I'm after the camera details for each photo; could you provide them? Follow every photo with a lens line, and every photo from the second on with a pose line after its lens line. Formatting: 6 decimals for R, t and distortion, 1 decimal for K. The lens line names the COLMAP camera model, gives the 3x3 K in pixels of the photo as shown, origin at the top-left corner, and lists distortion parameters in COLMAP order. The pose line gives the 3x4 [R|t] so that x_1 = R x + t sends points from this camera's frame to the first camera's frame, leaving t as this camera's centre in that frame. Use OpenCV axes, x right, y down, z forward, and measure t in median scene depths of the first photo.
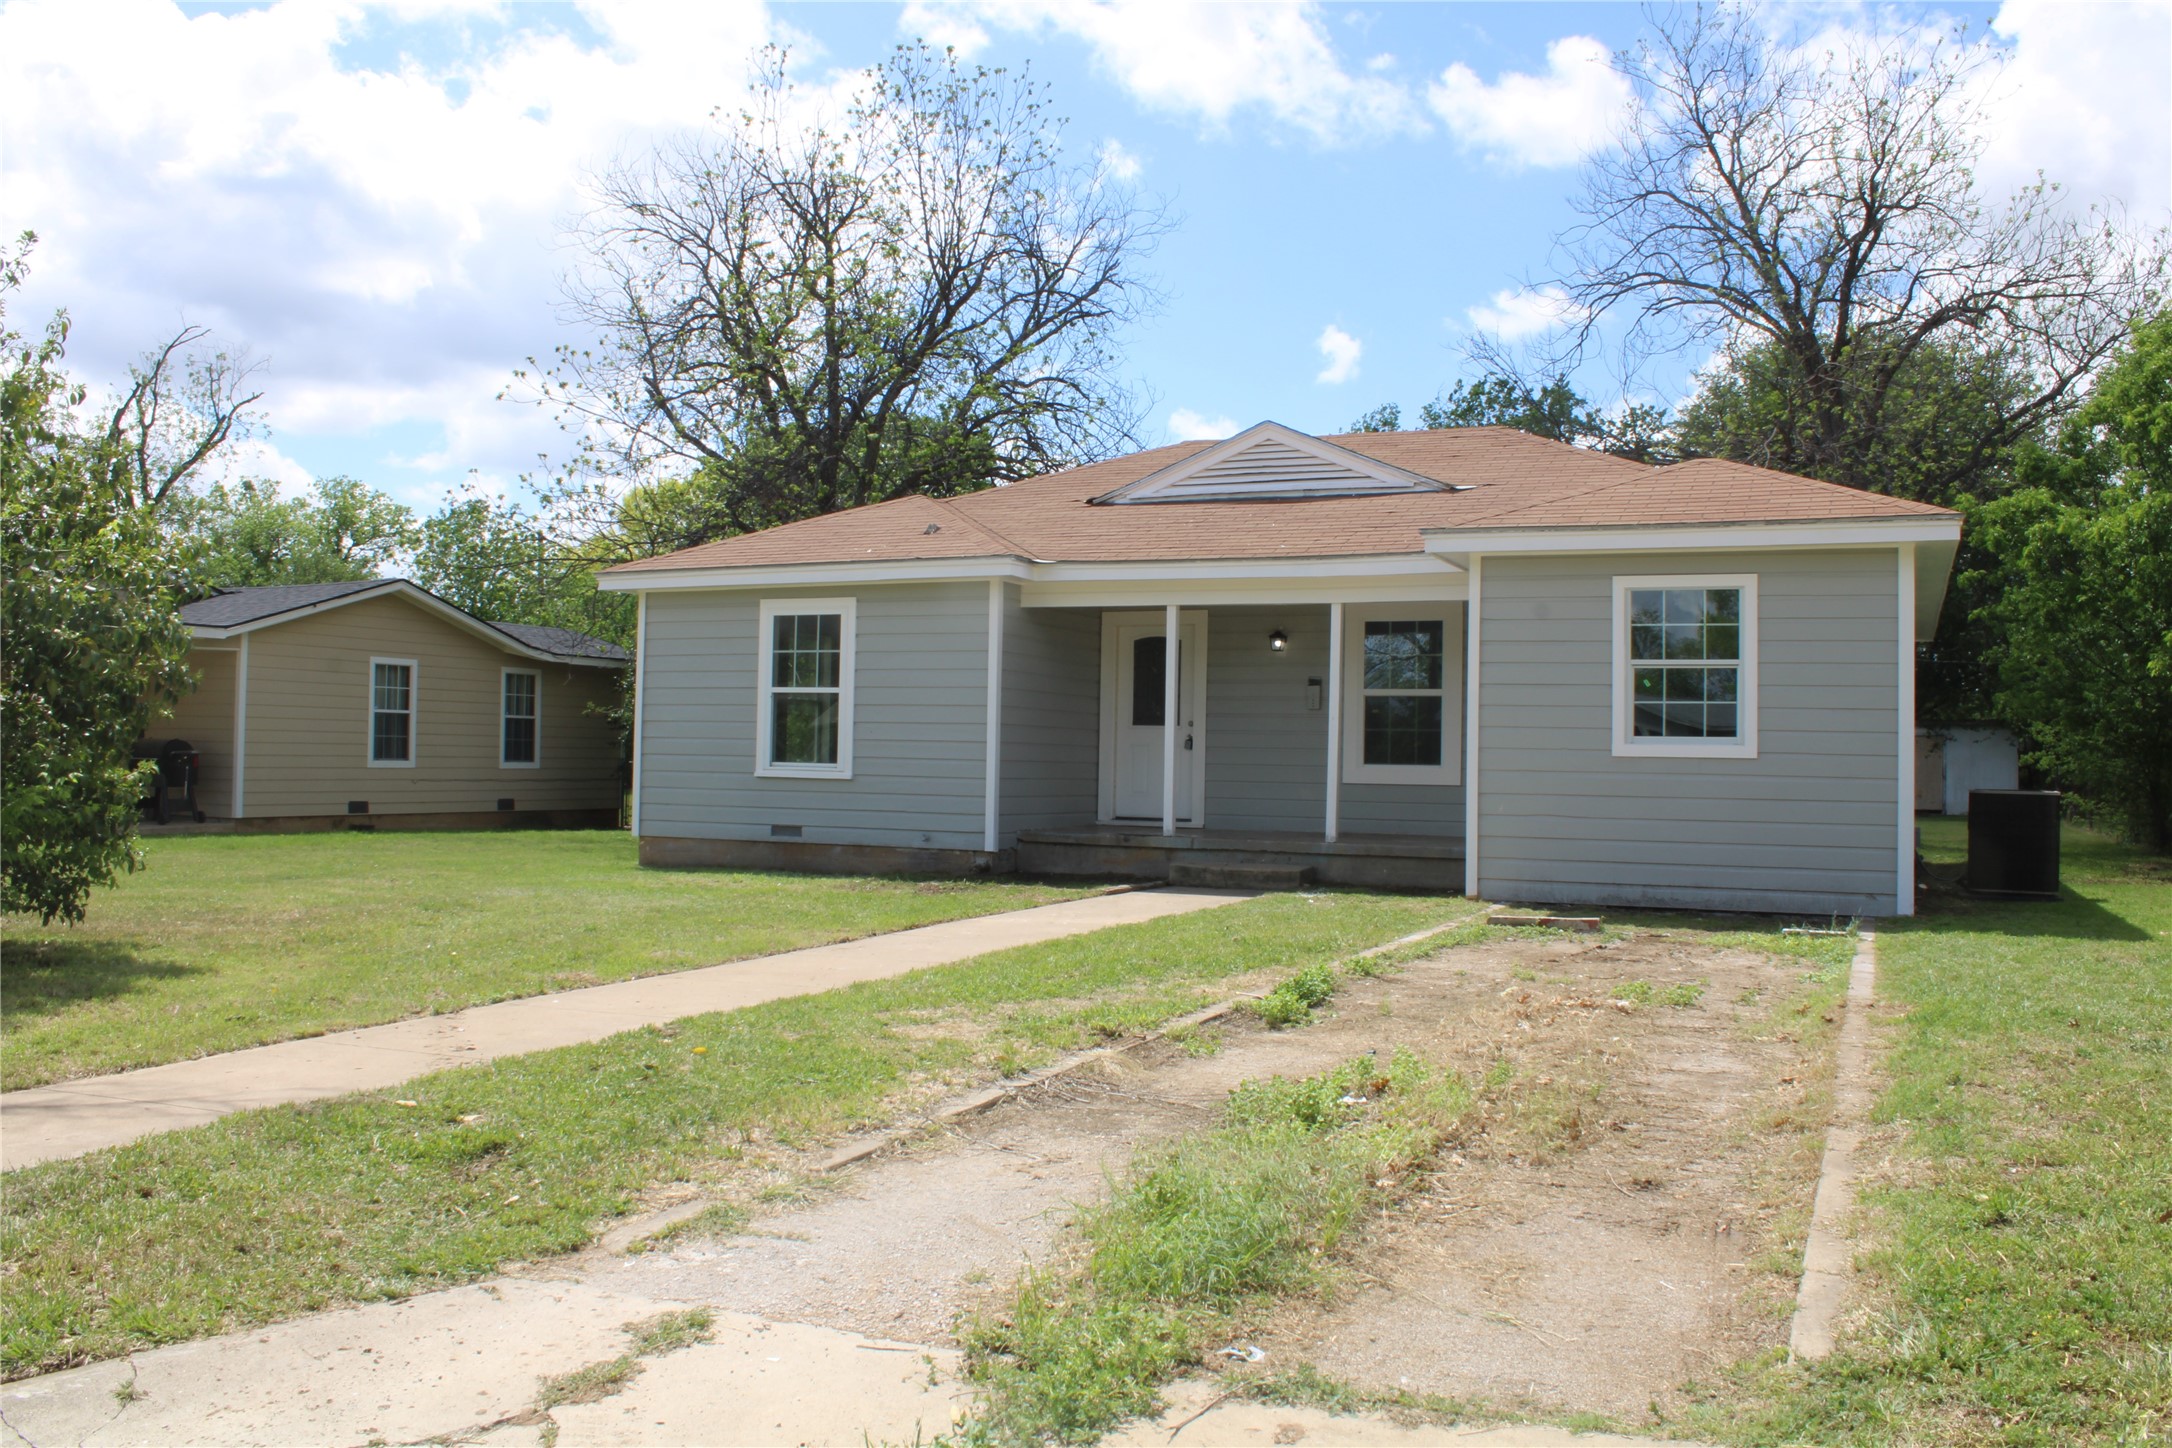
lens RADIAL K [[1808.0, 0, 1082.9], [0, 1808.0, 679.3], [0, 0, 1]] dist [-0.182174, 0.223101]
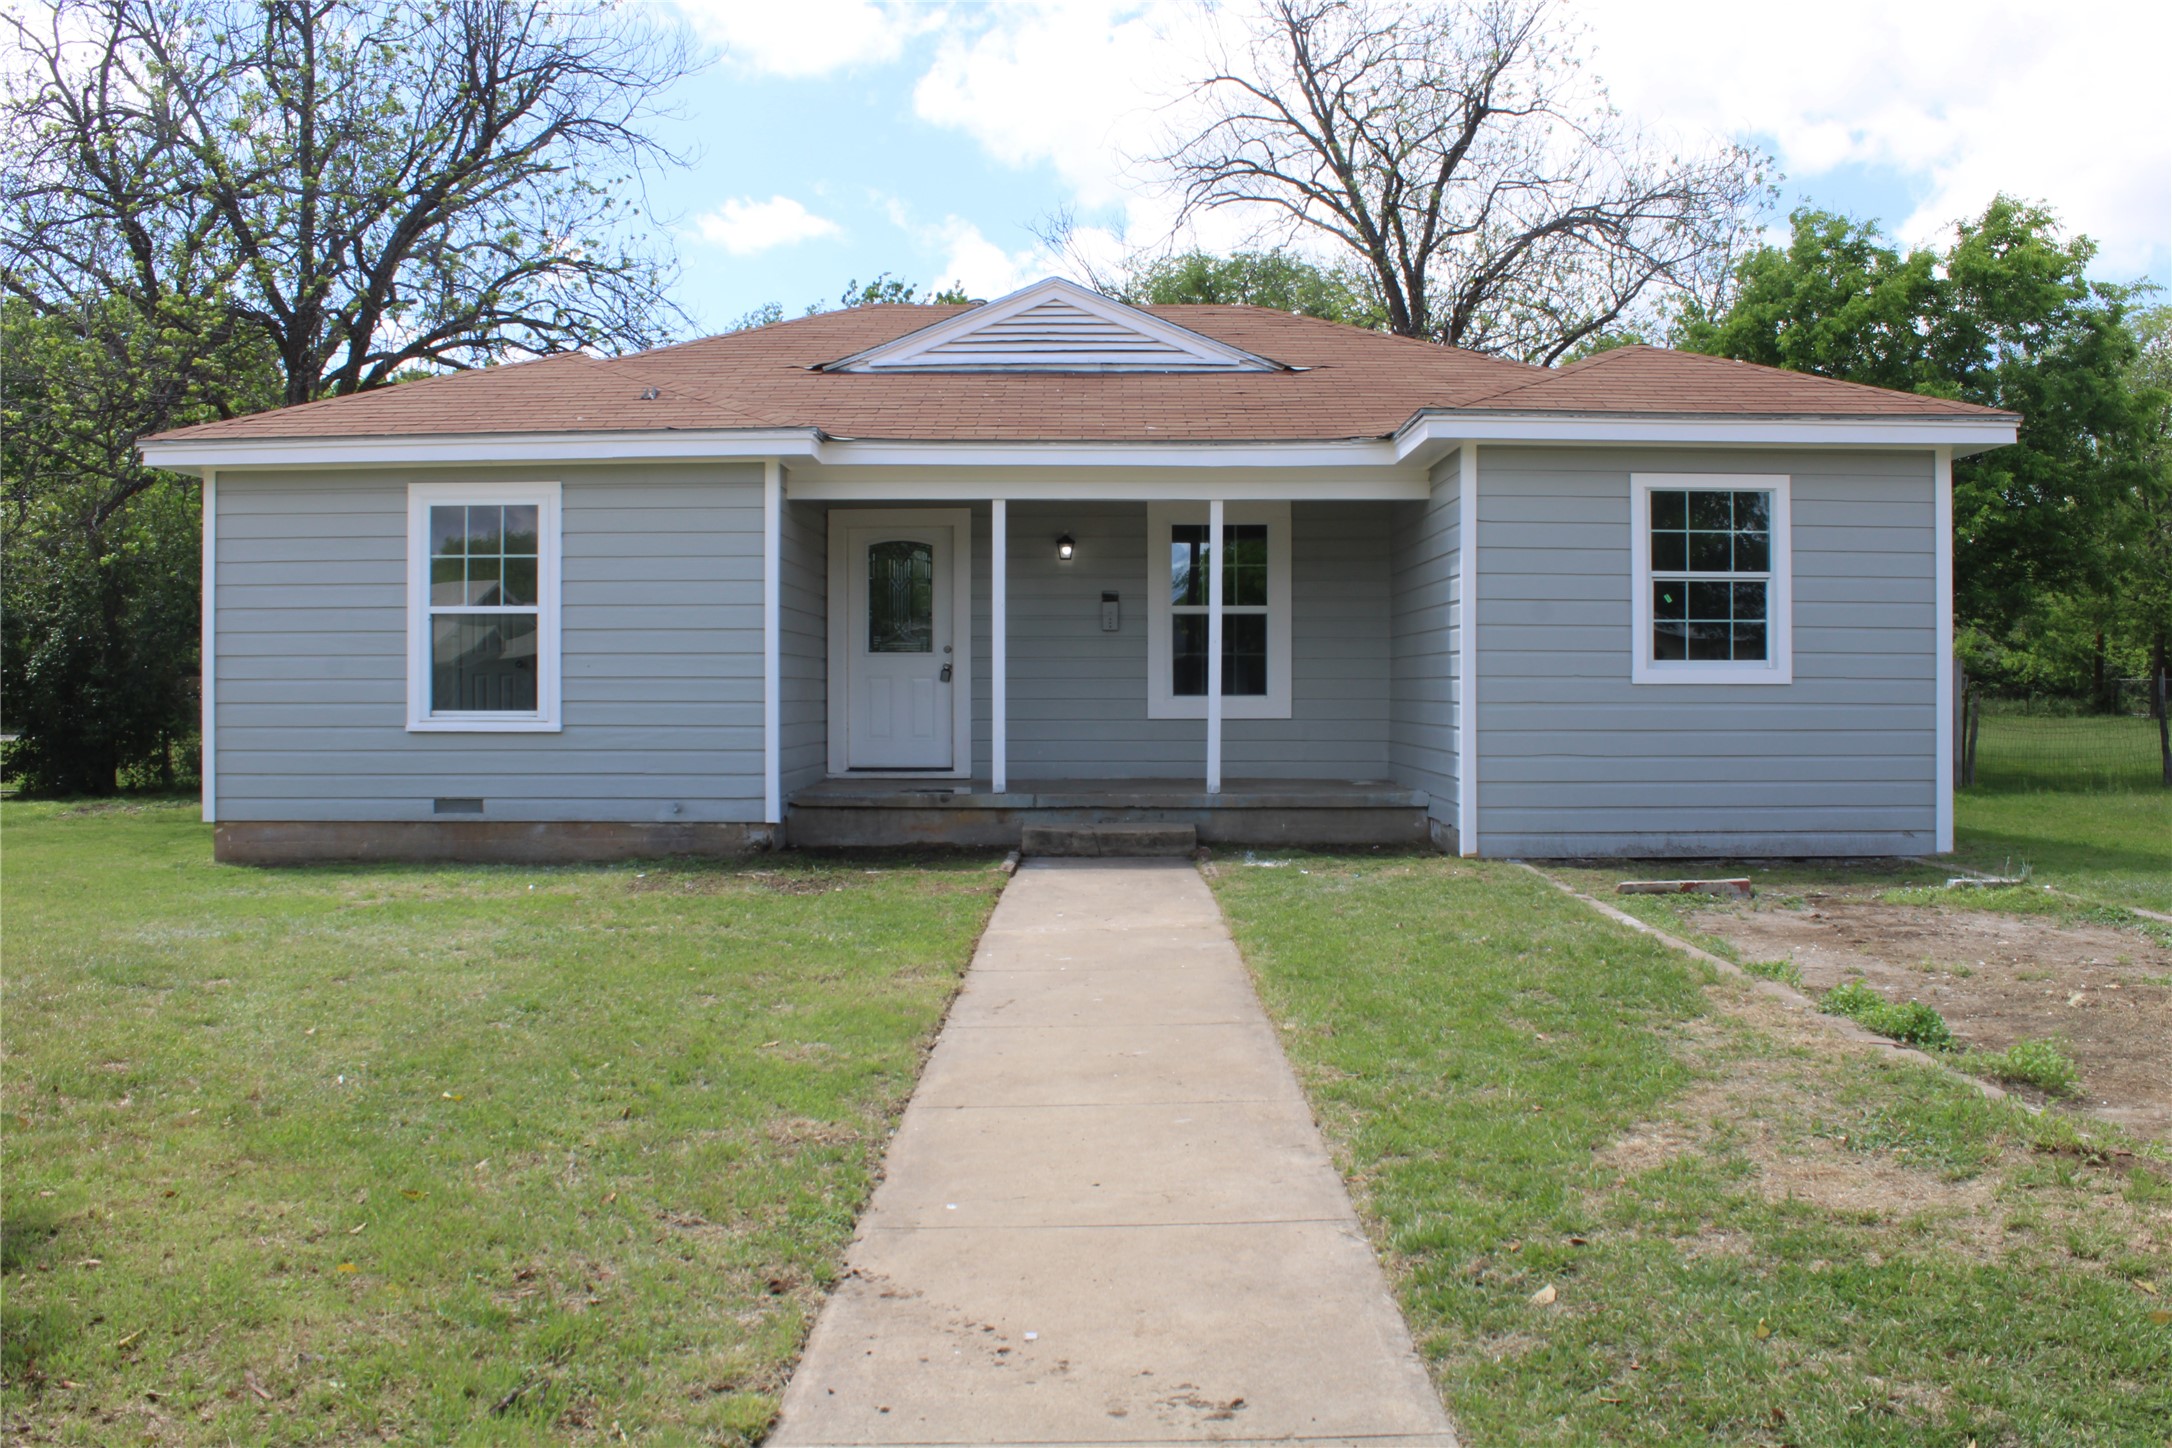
lens RADIAL K [[1808.0, 0, 1082.9], [0, 1808.0, 679.3], [0, 0, 1]] dist [-0.182174, 0.223101]
pose [[0.913605, -0.019045, 0.406156, -0.234342], [0.000593, 0.998964, 0.045508, 0.001603], [-0.406602, -0.041336, 0.912670, 0.262868]]
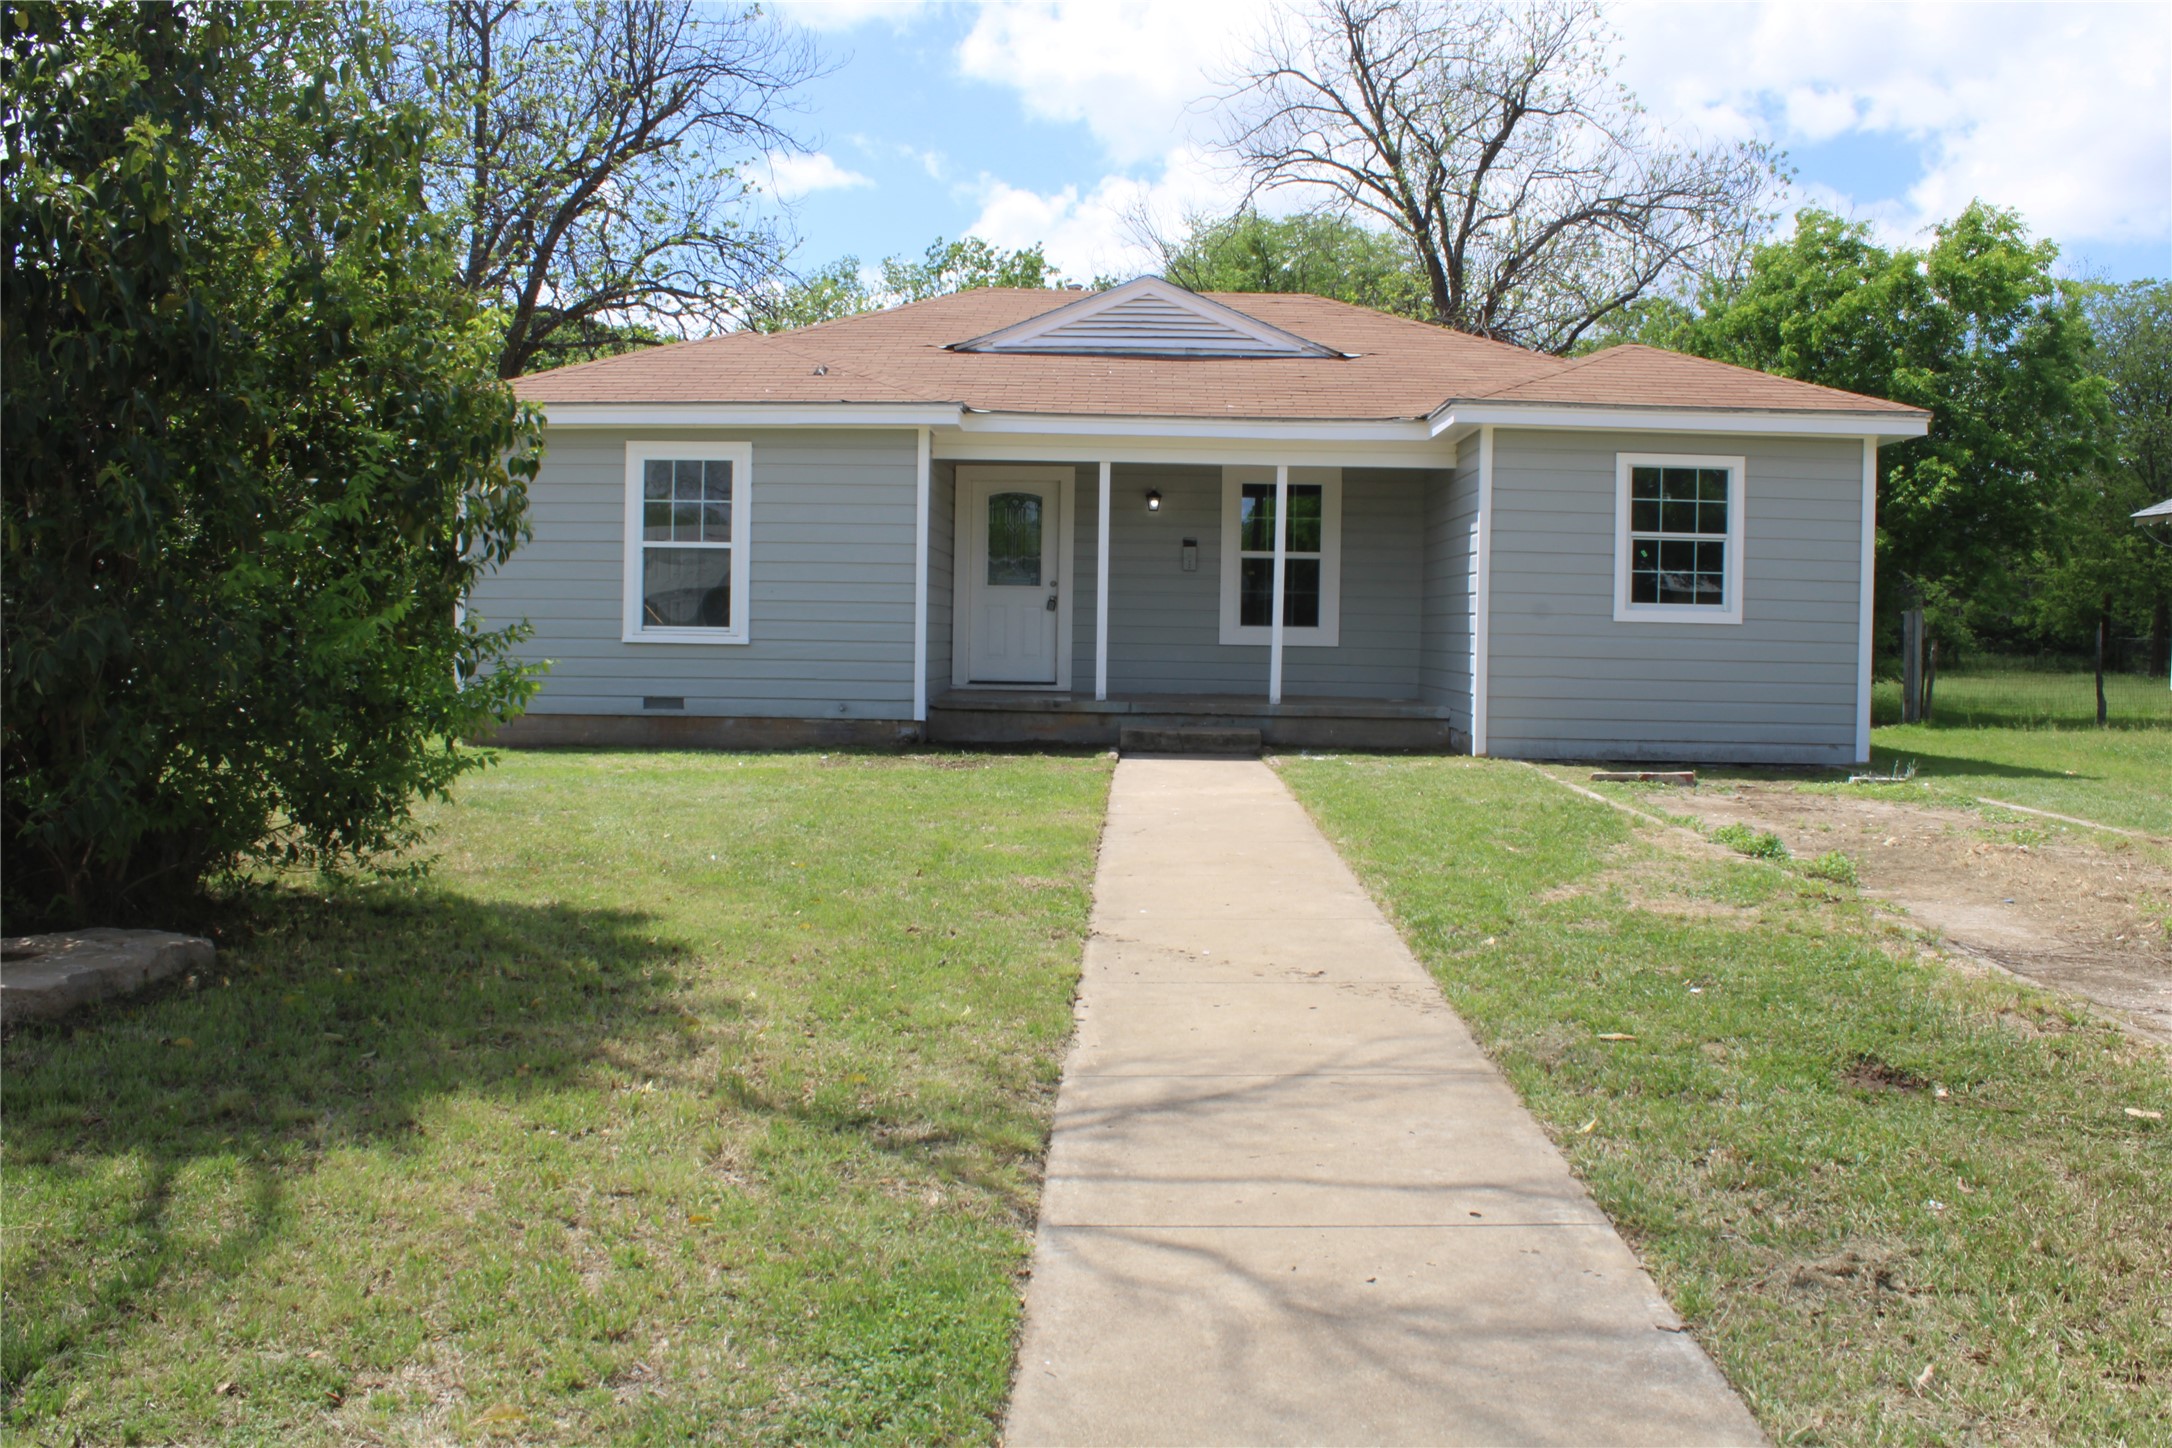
lens RADIAL K [[1808.0, 0, 1082.9], [0, 1808.0, 679.3], [0, 0, 1]] dist [-0.182174, 0.223101]
pose [[0.922172, -0.014399, 0.386512, -0.331263], [-0.017095, 0.996813, 0.077920, -0.000058], [-0.386403, -0.078463, 0.918987, 0.109372]]
